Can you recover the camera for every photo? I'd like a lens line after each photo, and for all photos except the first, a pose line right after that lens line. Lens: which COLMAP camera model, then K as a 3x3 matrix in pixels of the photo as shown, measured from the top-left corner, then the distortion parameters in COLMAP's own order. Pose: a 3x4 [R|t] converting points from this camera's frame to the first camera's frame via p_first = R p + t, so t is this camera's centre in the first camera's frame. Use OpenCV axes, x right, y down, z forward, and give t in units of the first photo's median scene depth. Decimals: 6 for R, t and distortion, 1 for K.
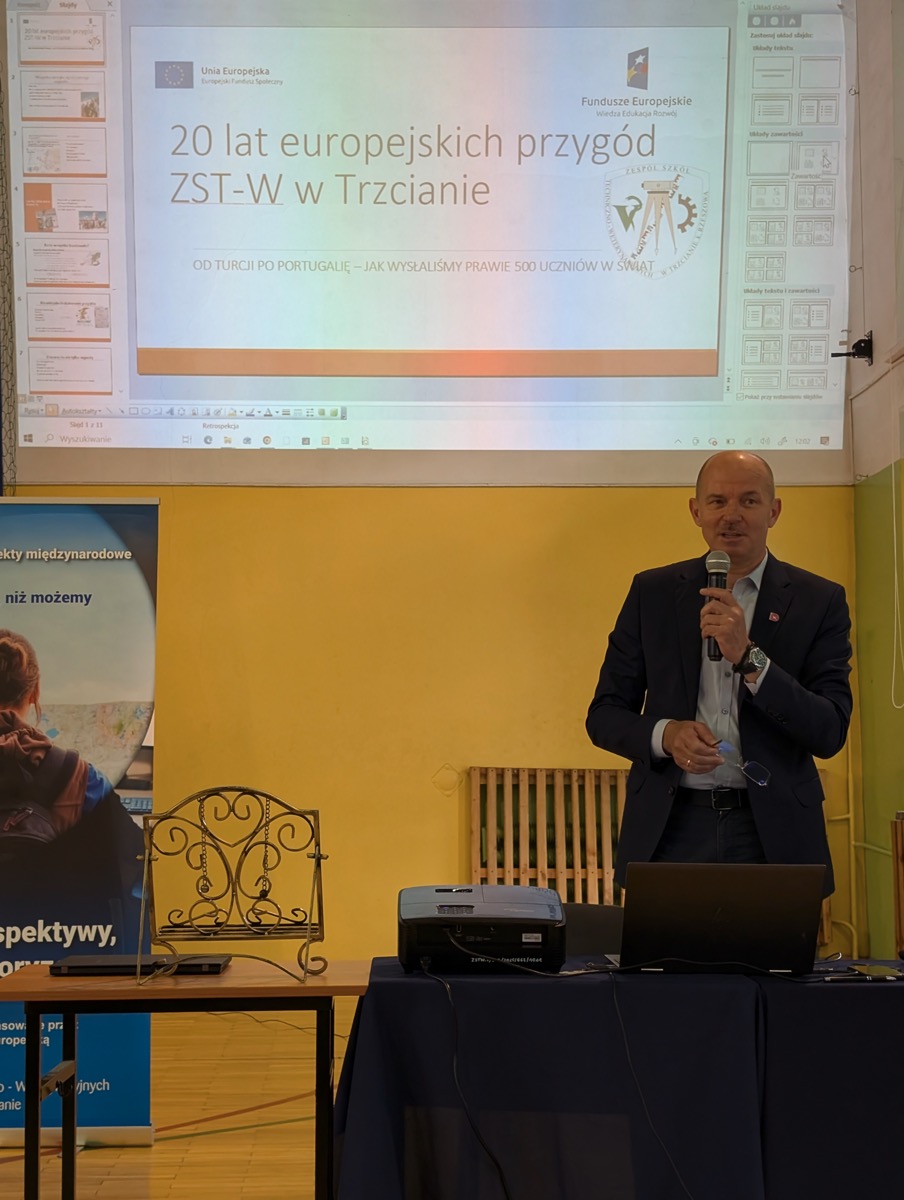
lens RADIAL K [[1952.4, 0, 446.9], [0, 1952.4, 606.7], [0, 0, 1]] dist [0.143959, 0.000000]
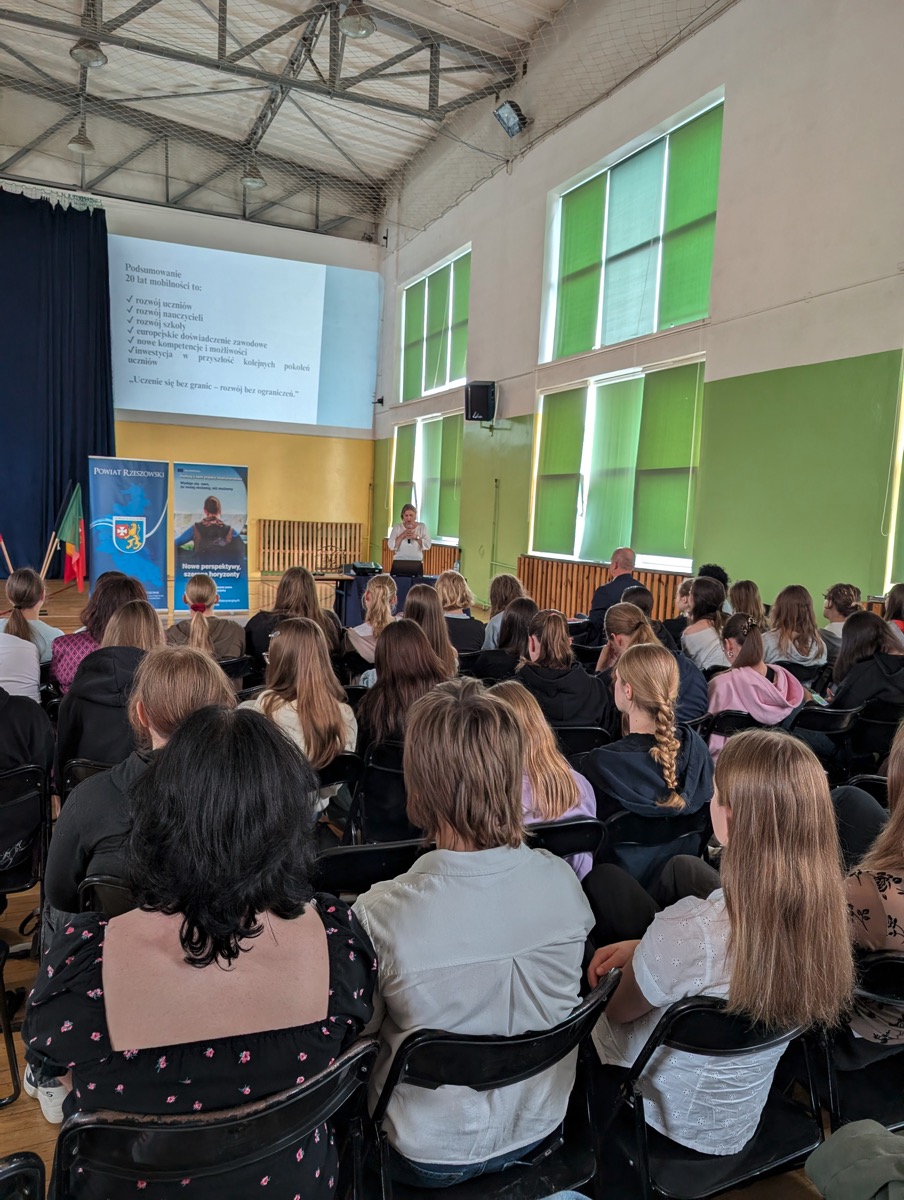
lens RADIAL K [[862.5, 0, 446.6], [0, 862.5, 602.5], [0, 0, 1]] dist [0.027091, -0.017200]
pose [[0.933277, 0.003313, 0.359142, -0.423062], [-0.075775, 0.979265, 0.187877, -0.152001], [-0.351072, -0.202556, 0.914177, -0.928989]]
